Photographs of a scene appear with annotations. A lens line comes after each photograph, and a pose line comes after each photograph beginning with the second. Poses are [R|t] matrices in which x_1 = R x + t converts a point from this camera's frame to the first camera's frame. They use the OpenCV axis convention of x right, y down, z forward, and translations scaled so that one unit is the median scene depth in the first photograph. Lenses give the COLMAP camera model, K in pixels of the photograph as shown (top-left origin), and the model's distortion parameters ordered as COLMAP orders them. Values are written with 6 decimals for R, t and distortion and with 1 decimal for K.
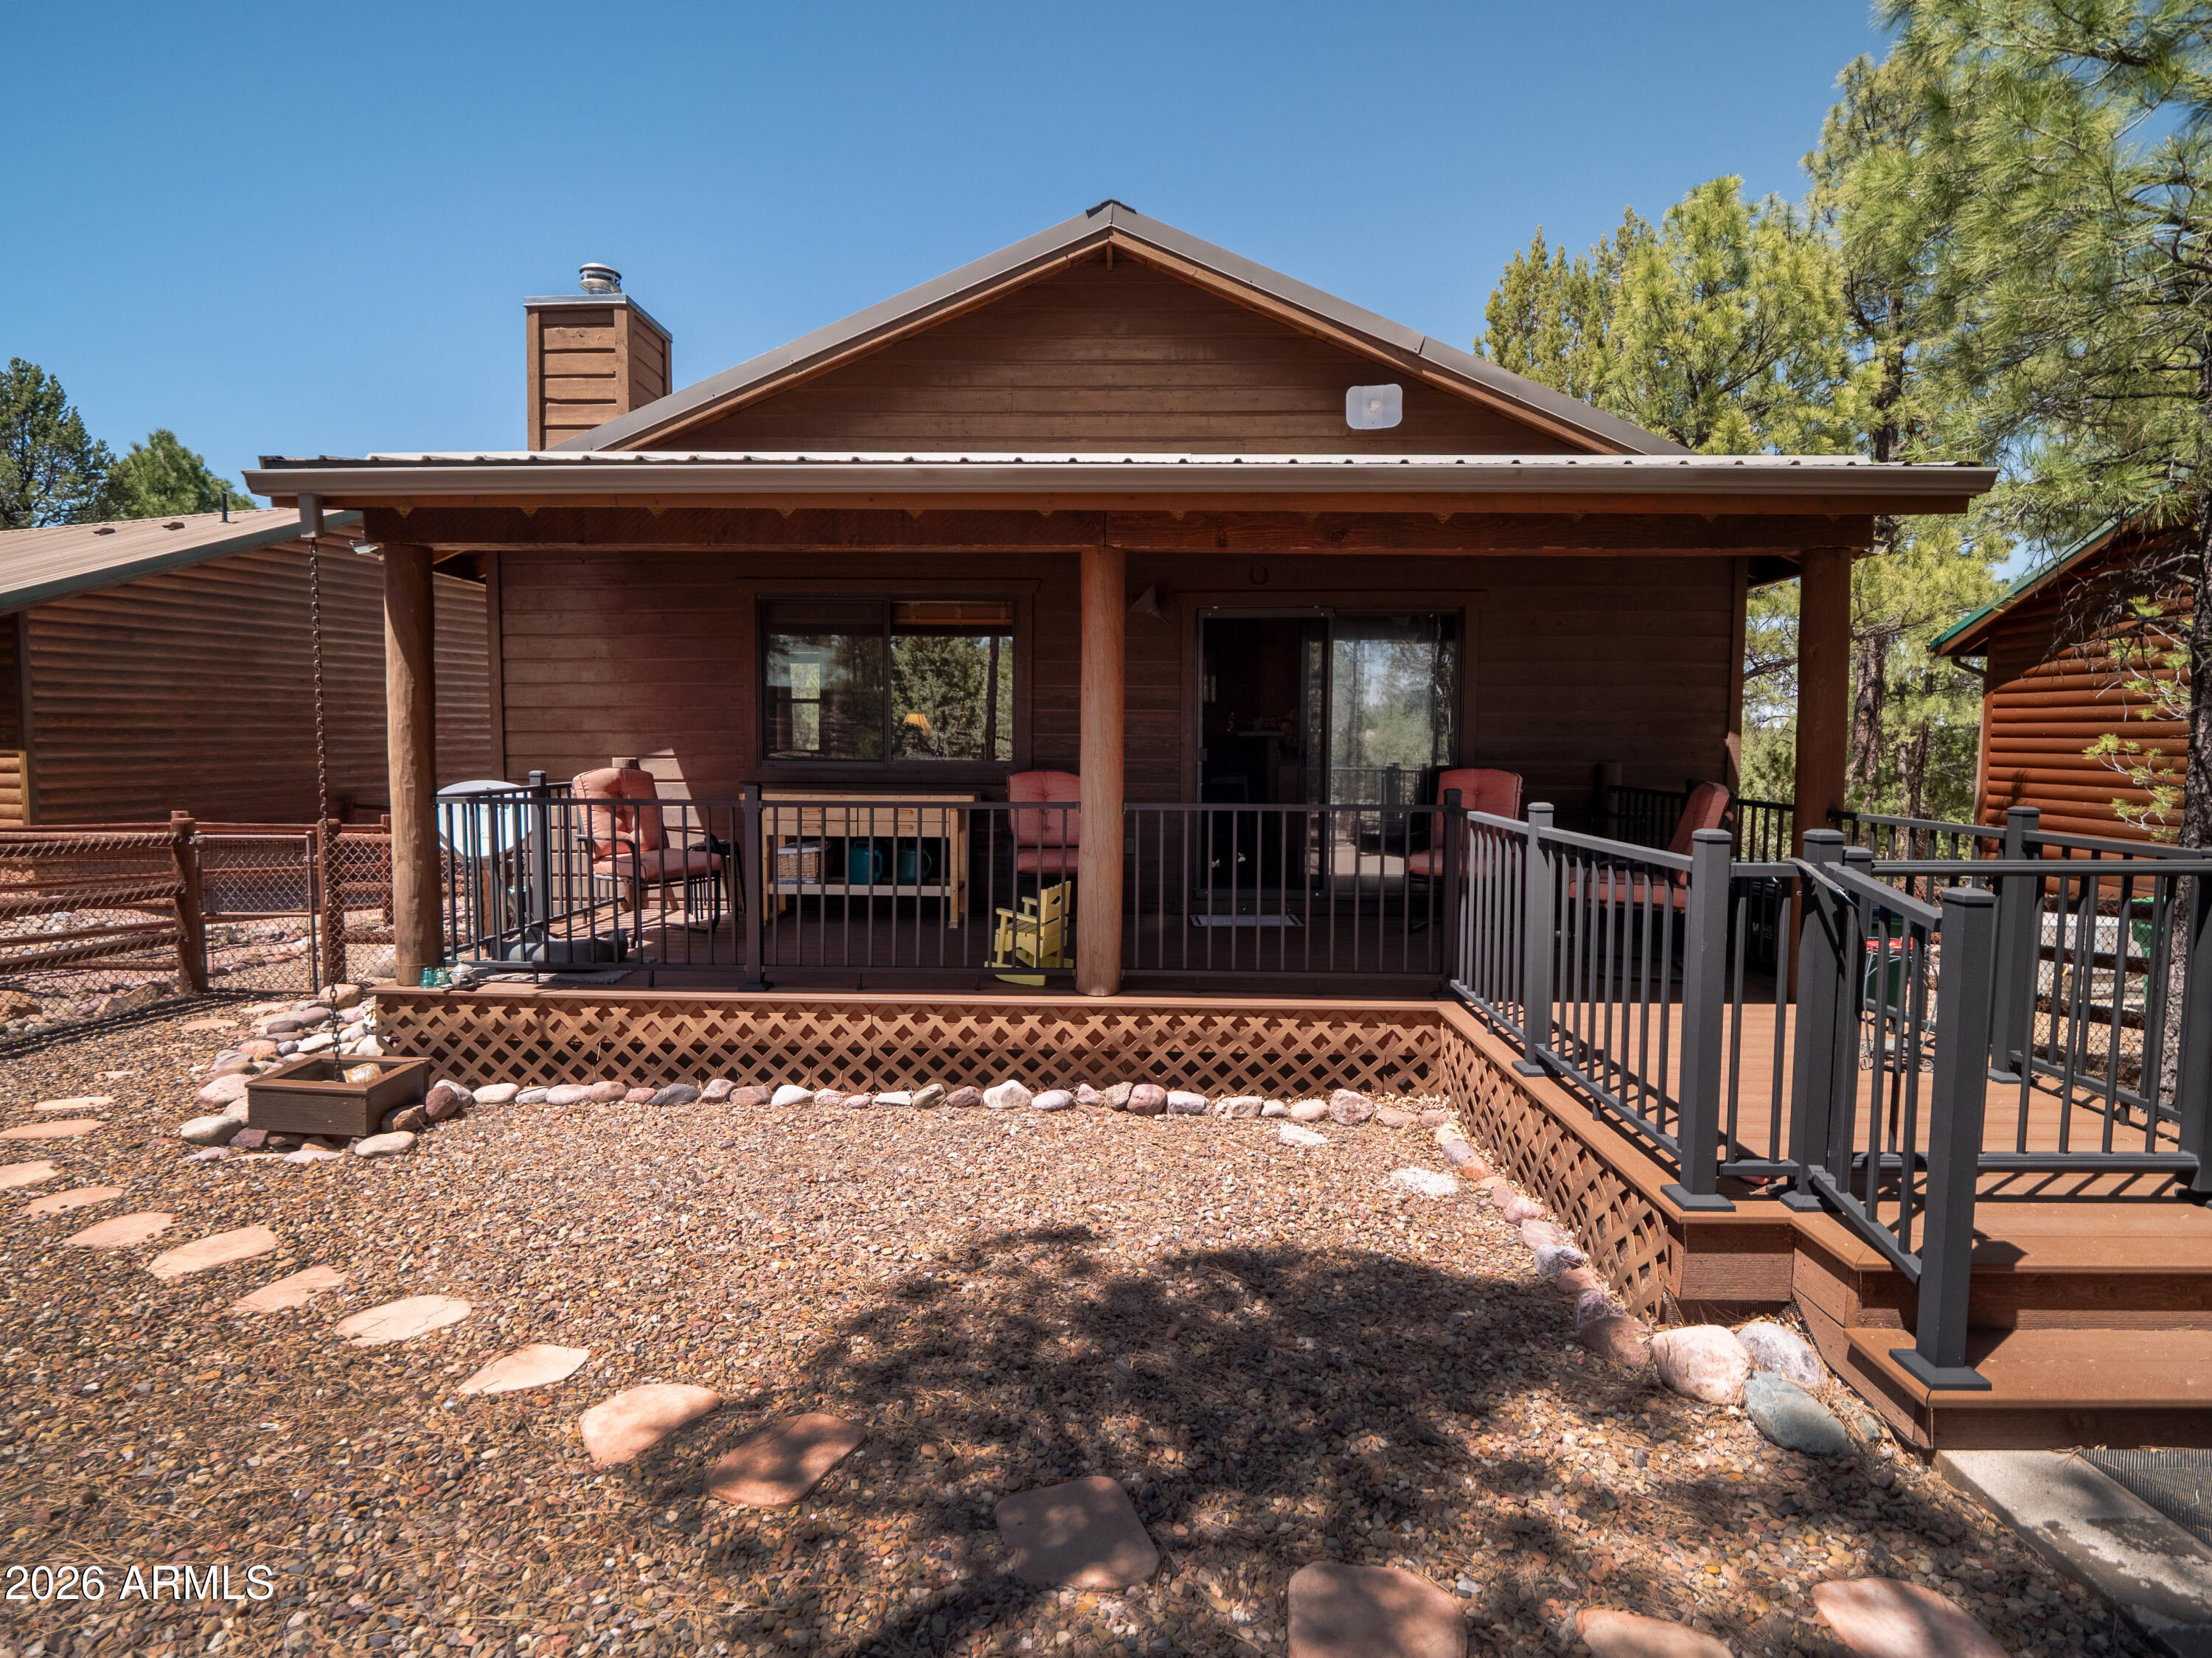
lens RADIAL K [[1109.8, 0, 1092.8], [0, 1109.8, 805.9], [0, 0, 1]] dist [-0.001176, -0.011237]
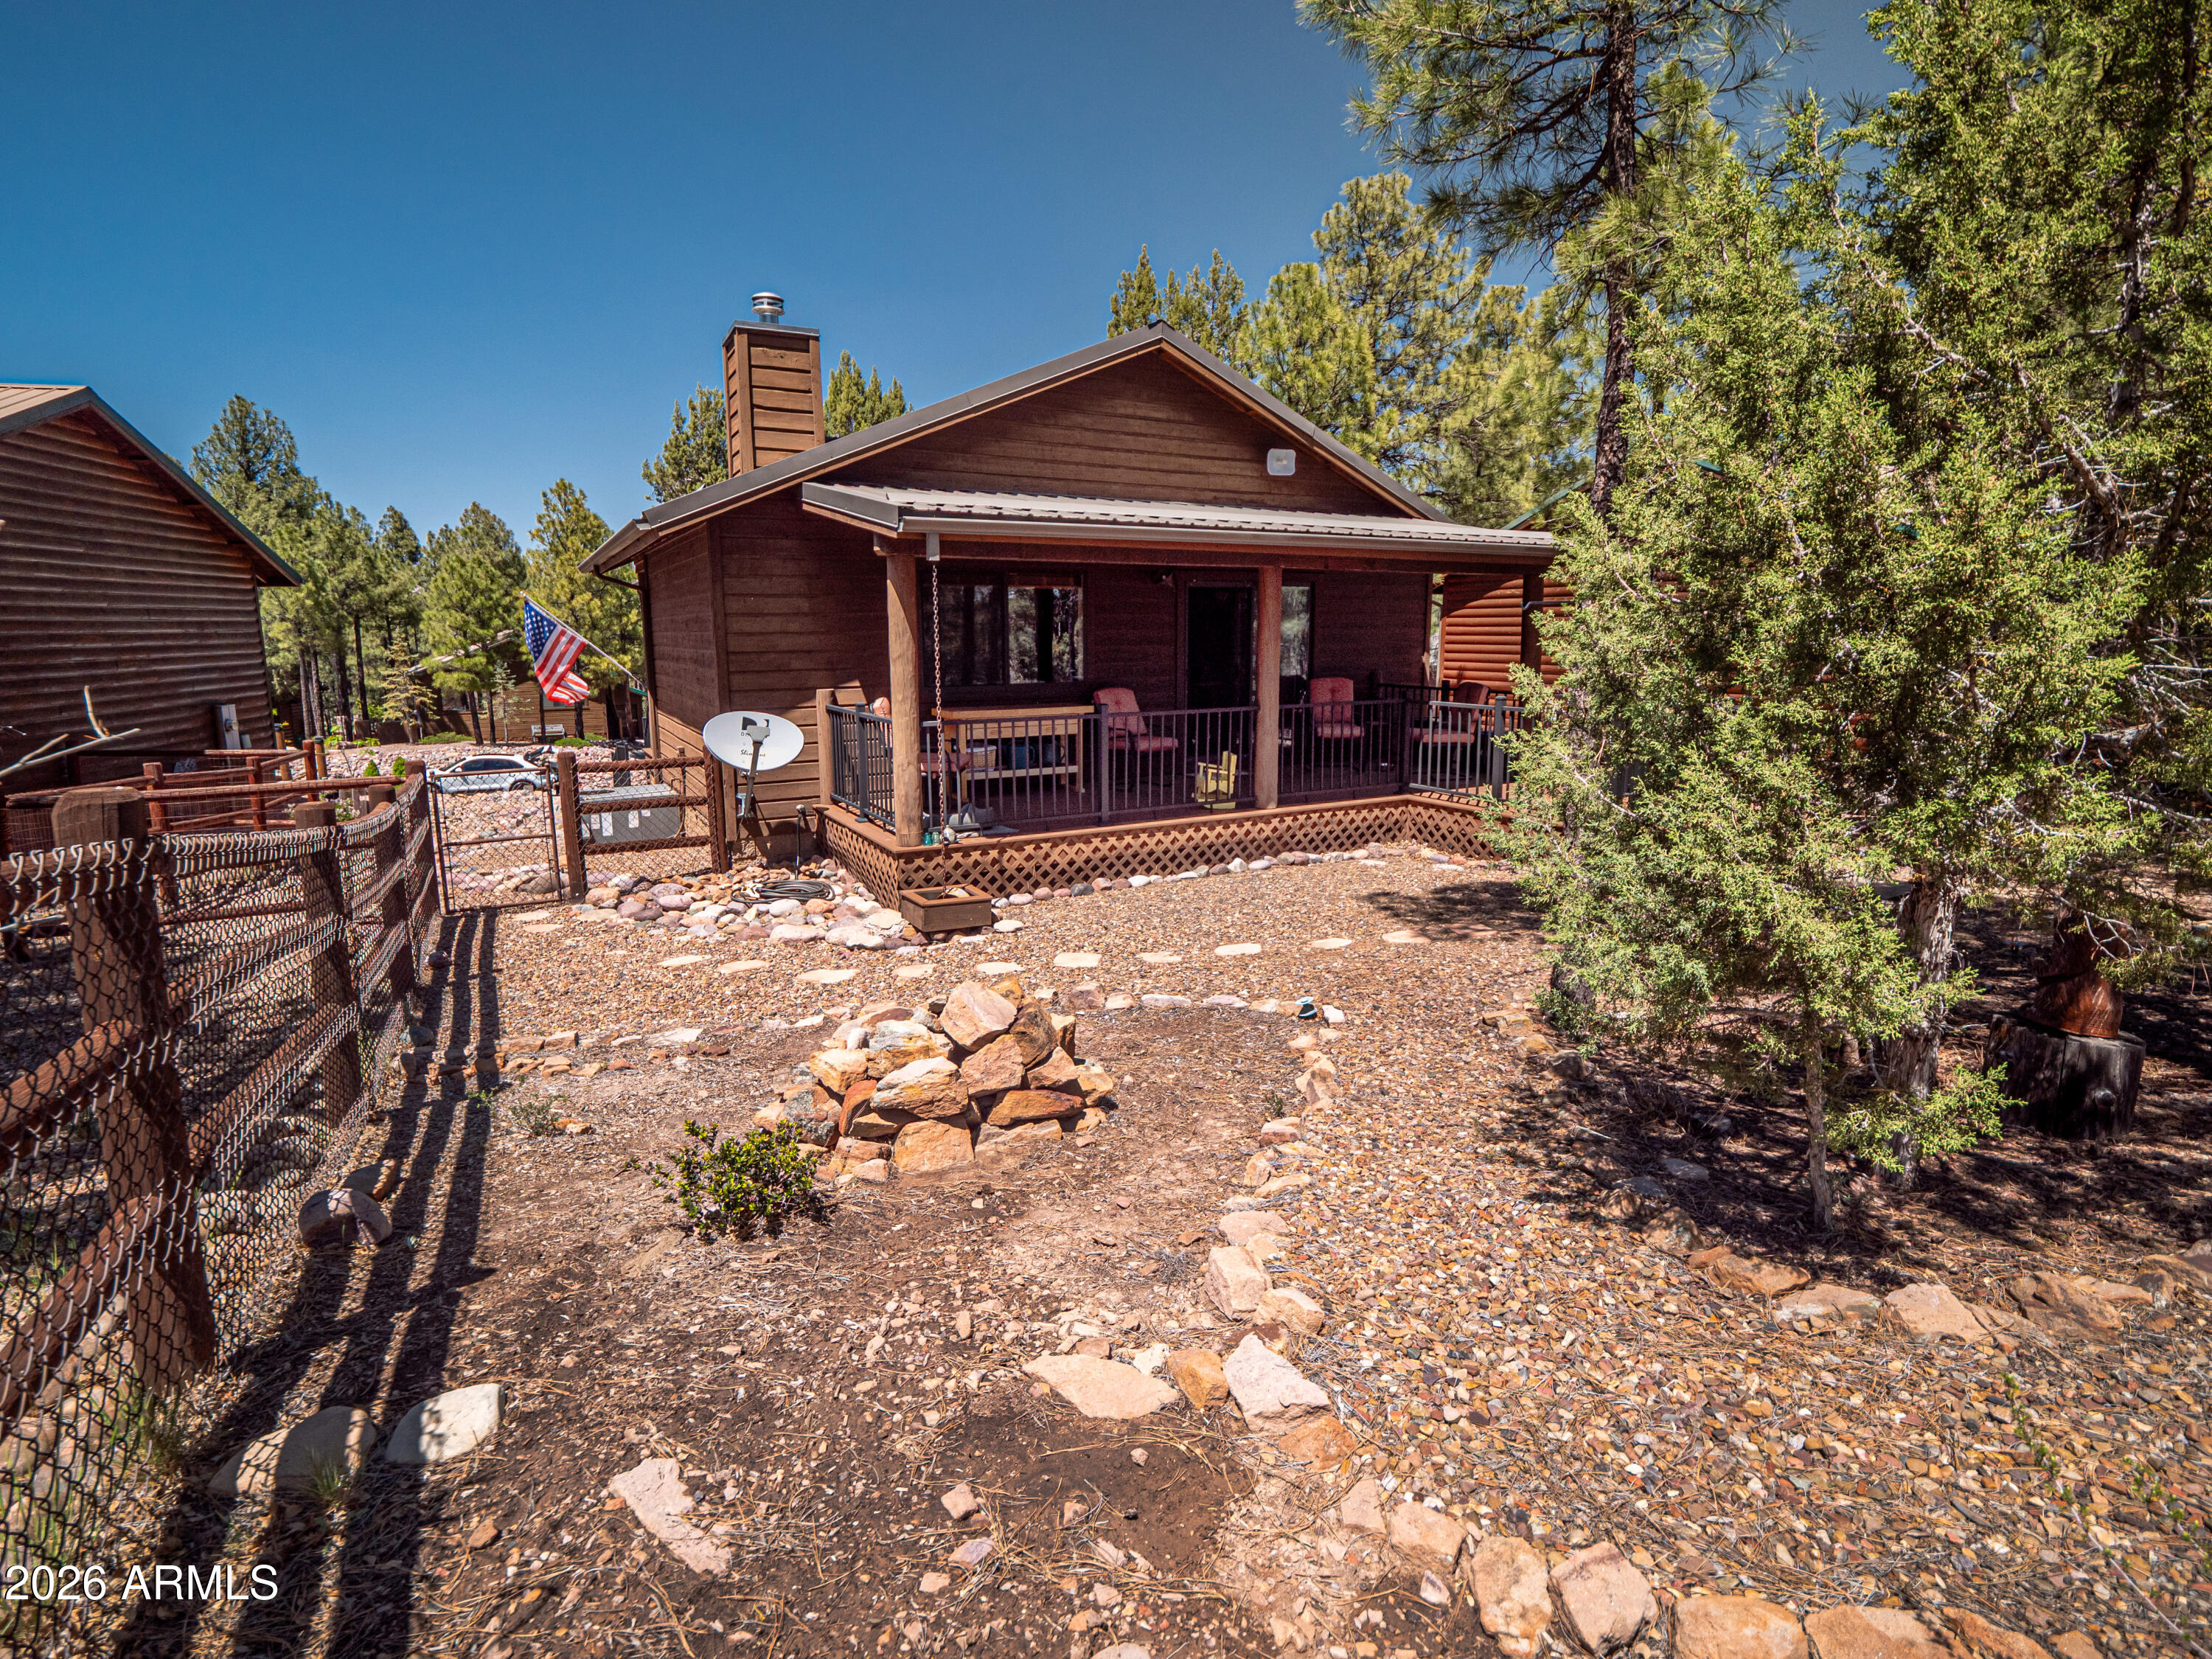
lens RADIAL K [[1122.1, 0, 1106.0], [0, 1122.1, 829.5], [0, 0, 1]] dist [0.000580, -0.000058]
pose [[0.850626, -0.103387, 0.515506, -1.208082], [0.044104, 0.991051, 0.125984, -0.045465], [-0.523918, -0.084430, 0.847574, -0.464890]]
